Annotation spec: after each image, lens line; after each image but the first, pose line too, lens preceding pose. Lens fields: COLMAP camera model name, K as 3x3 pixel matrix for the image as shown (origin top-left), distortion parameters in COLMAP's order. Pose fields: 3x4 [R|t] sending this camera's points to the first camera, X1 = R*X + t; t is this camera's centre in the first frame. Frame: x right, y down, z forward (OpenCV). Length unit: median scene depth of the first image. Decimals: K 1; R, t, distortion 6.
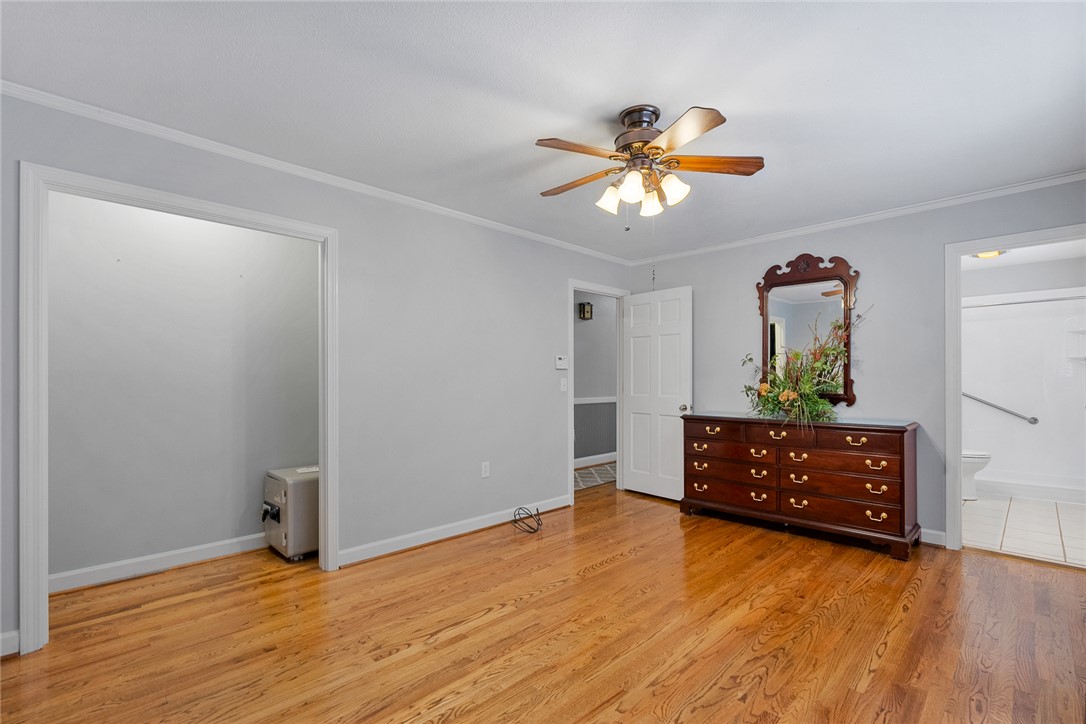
lens RADIAL K [[495.0, 0, 546.0], [0, 495.0, 376.2], [0, 0, 1]] dist [-0.001177, 0.000298]
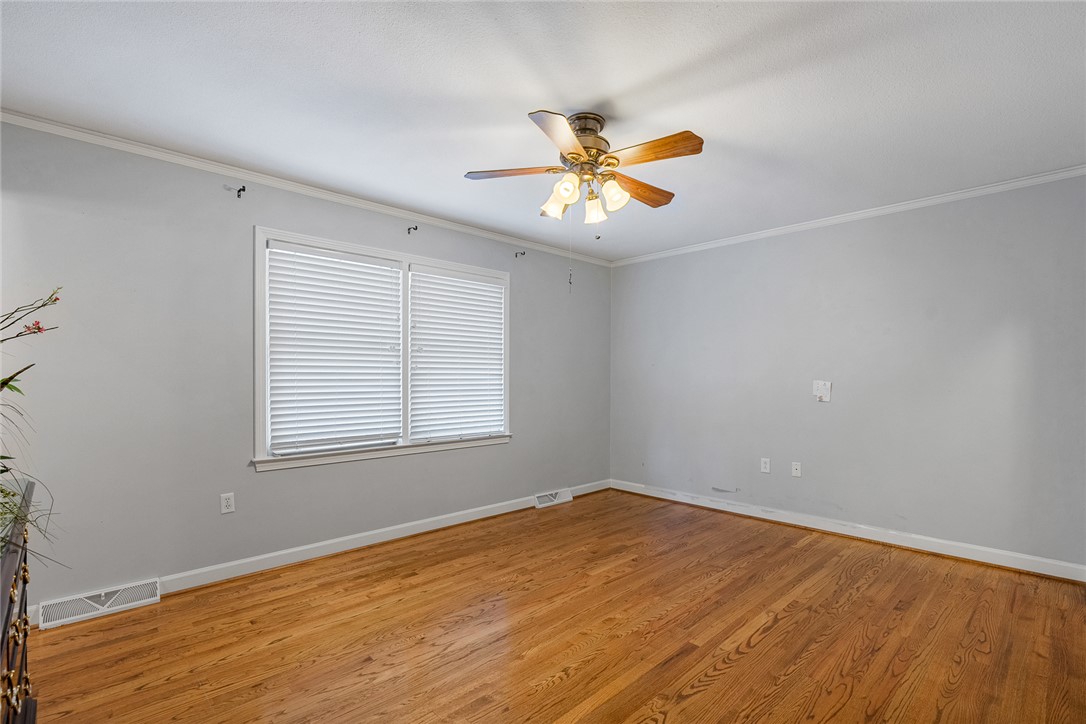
lens RADIAL K [[495.0, 0, 546.0], [0, 495.0, 376.2], [0, 0, 1]] dist [-0.001177, 0.000298]
pose [[-0.999820, -0.001987, 0.018869, 0.249318], [-0.002142, 0.999964, -0.008205, 0.001031], [-0.018852, -0.008244, -0.999788, 2.036401]]
